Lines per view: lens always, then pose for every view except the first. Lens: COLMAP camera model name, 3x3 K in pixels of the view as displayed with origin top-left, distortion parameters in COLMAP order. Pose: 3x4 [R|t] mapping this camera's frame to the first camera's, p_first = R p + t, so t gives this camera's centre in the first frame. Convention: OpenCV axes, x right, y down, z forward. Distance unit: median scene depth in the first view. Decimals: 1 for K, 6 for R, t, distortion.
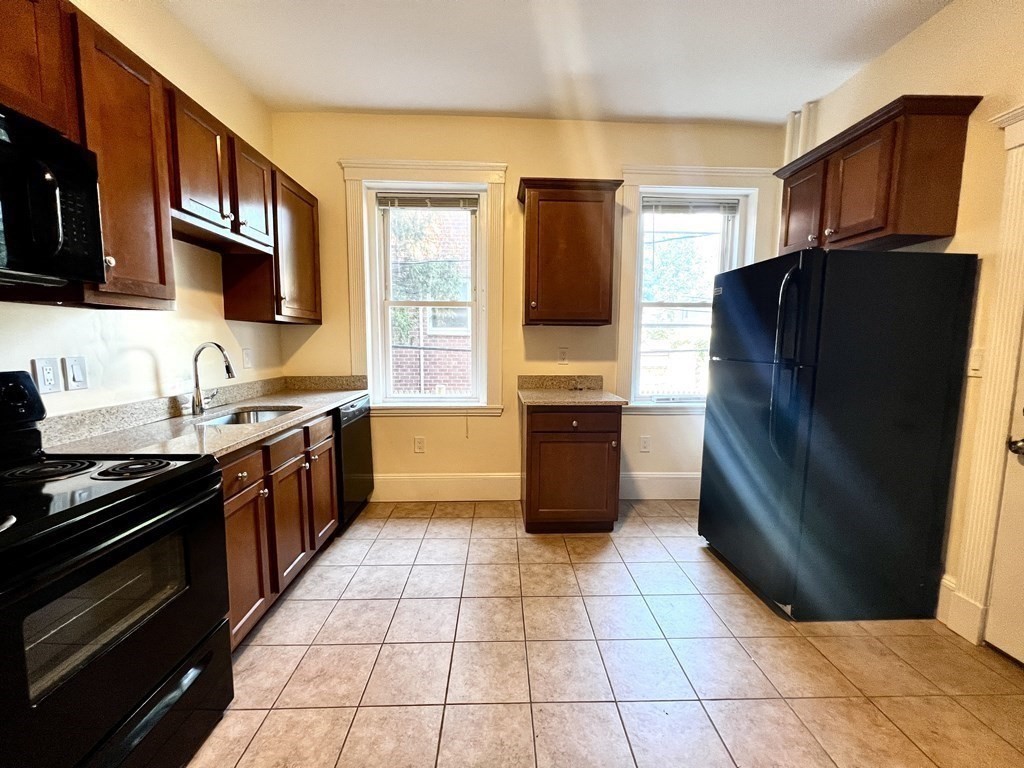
lens RADIAL K [[408.9, 0, 512.0], [0, 408.9, 384.0], [0, 0, 1]] dist [-0.000870, -0.000143]
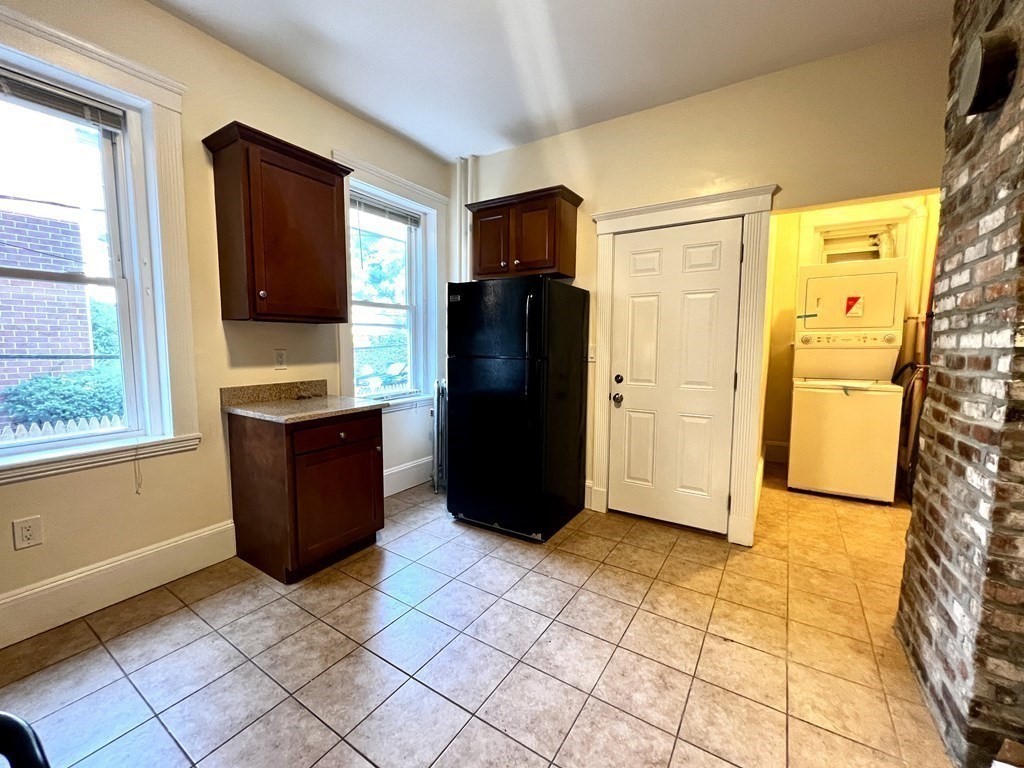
lens RADIAL K [[419.1, 0, 512.0], [0, 419.1, 384.0], [0, 0, 1]] dist [-0.000172, 0.000156]
pose [[0.573445, -0.086756, 0.814638, -0.342957], [0.083544, 0.995386, 0.047196, -0.023780], [-0.814973, 0.040994, 0.578047, 0.167377]]
